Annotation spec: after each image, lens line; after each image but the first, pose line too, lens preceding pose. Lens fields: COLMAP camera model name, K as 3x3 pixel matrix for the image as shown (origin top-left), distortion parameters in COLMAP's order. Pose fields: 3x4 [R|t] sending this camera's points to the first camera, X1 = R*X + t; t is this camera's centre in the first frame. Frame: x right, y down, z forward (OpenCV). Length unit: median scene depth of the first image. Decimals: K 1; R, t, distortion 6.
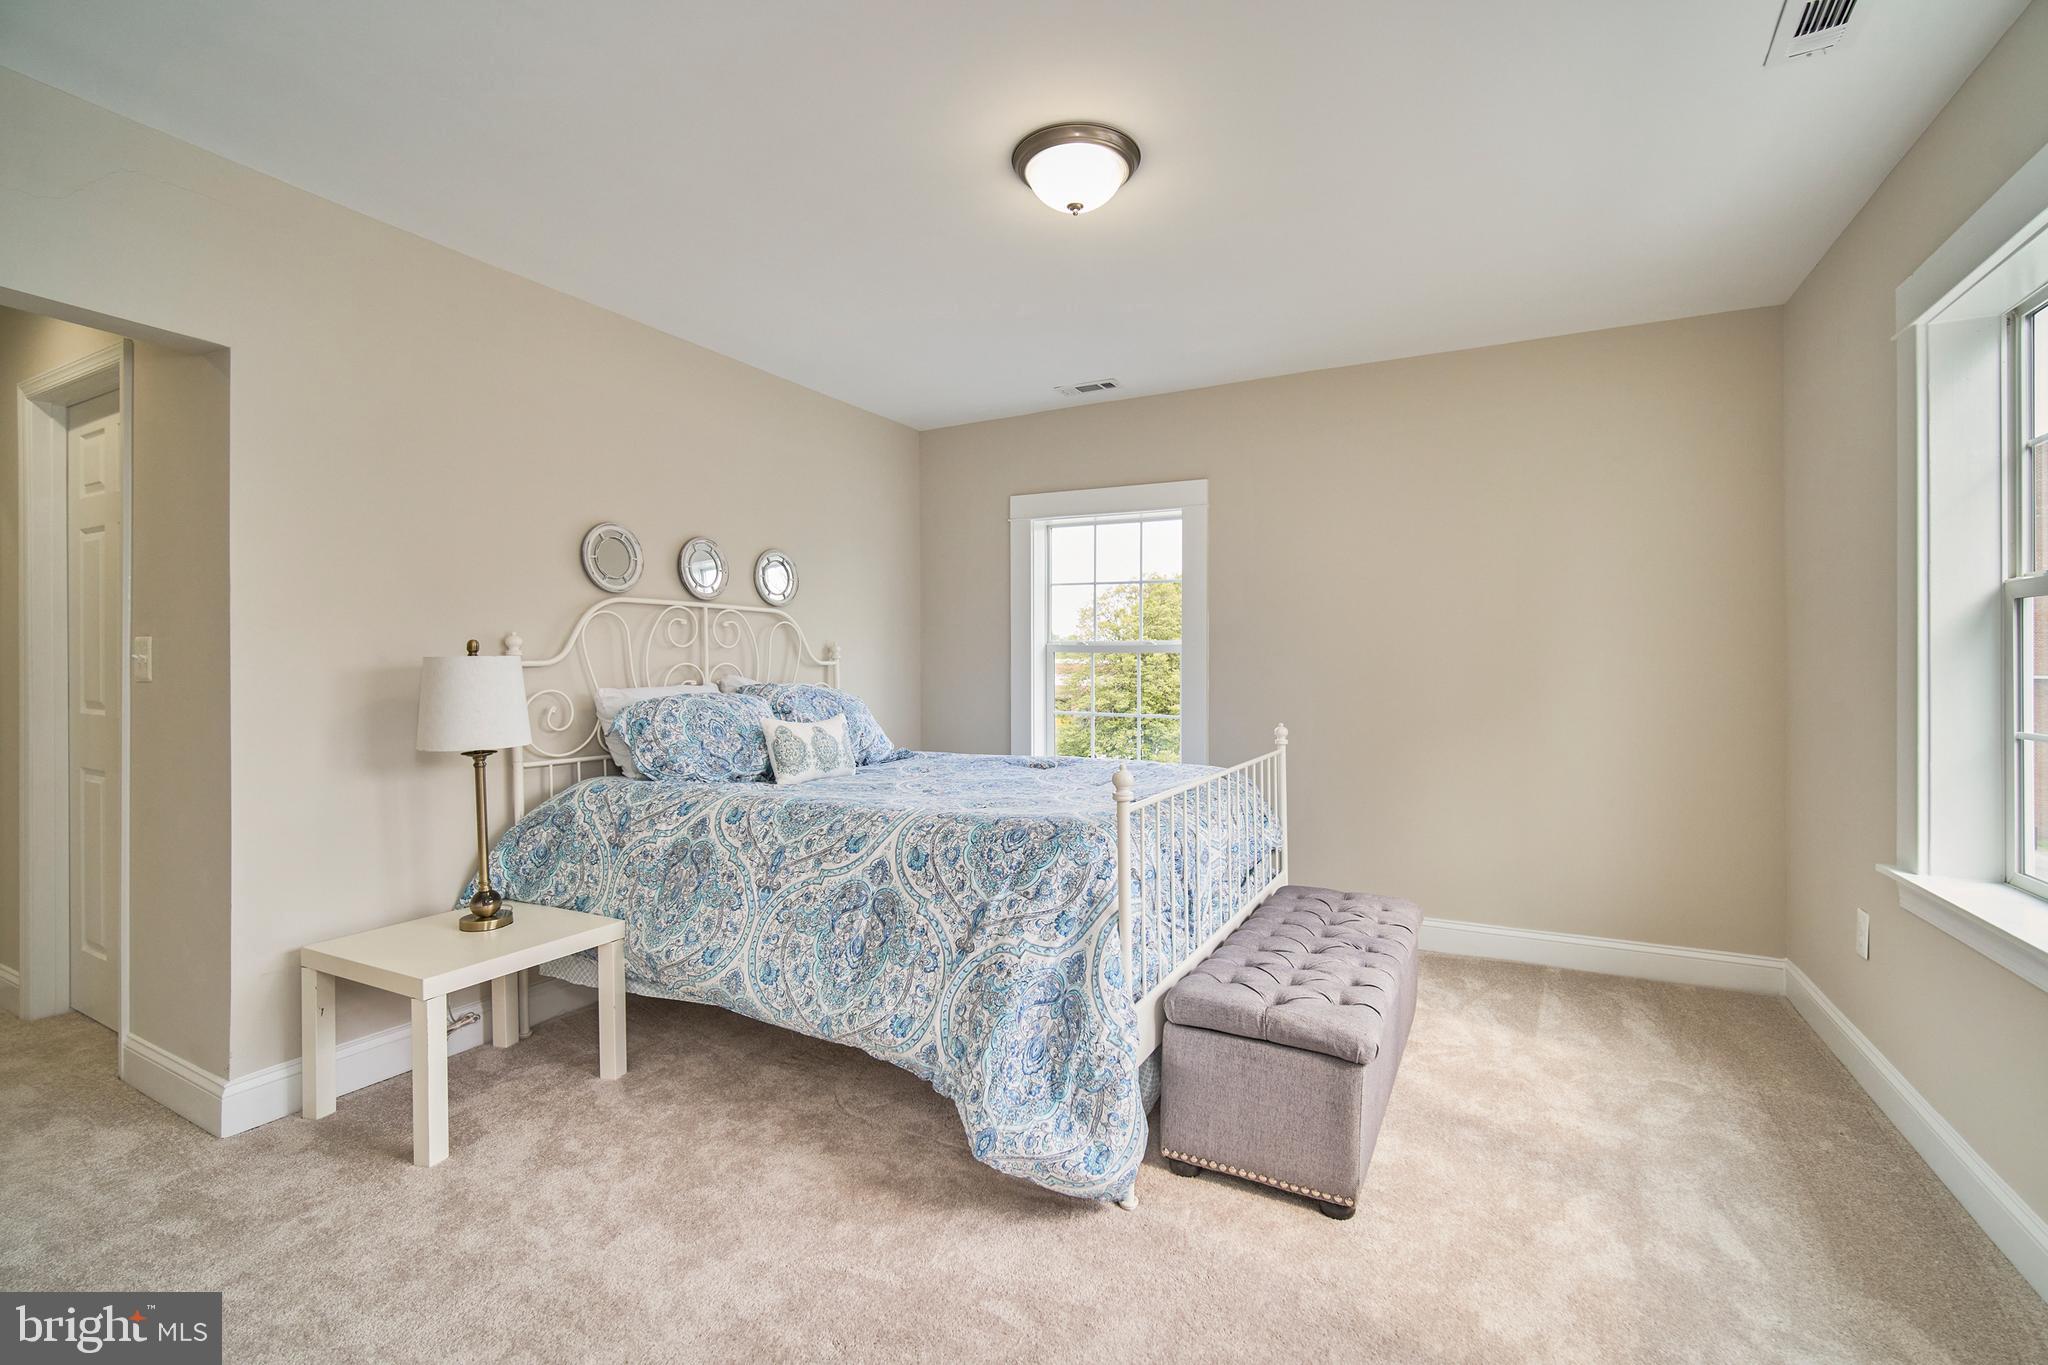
lens RADIAL K [[897.1, 0, 1011.1], [0, 897.1, 653.1], [0, 0, 1]] dist [-0.003228, 0.000682]
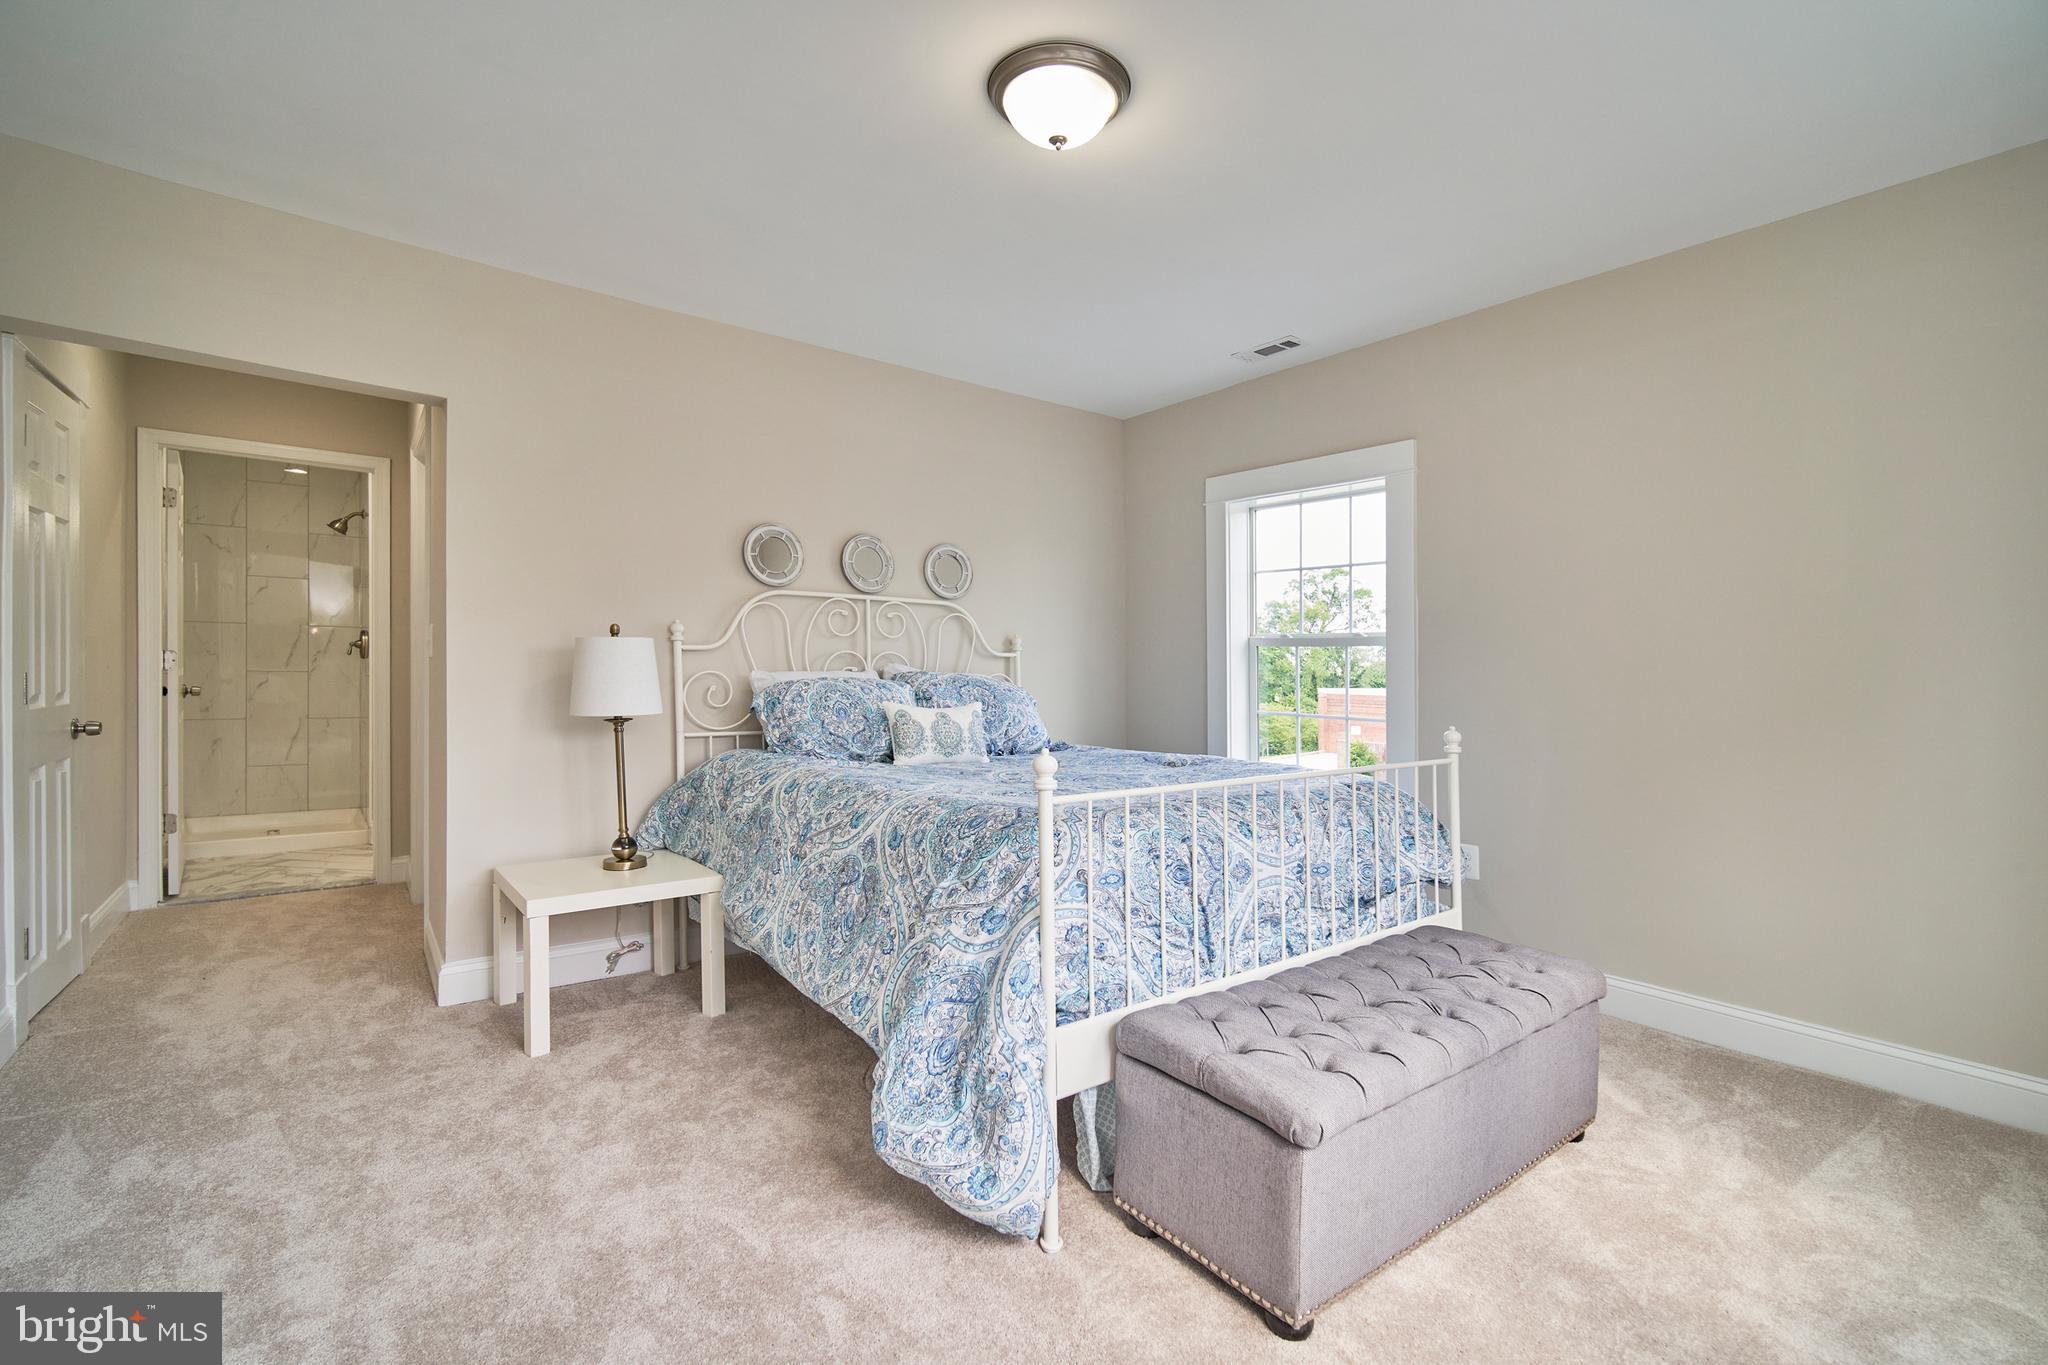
lens RADIAL K [[885.5, 0, 1016.9], [0, 885.5, 657.4], [0, 0, 1]] dist [-0.002961, 0.000797]
pose [[0.913339, 0.005923, -0.407158, 0.410586], [-0.008120, 0.999960, -0.003667, 0.033325], [0.407120, 0.006655, 0.913350, 0.167140]]
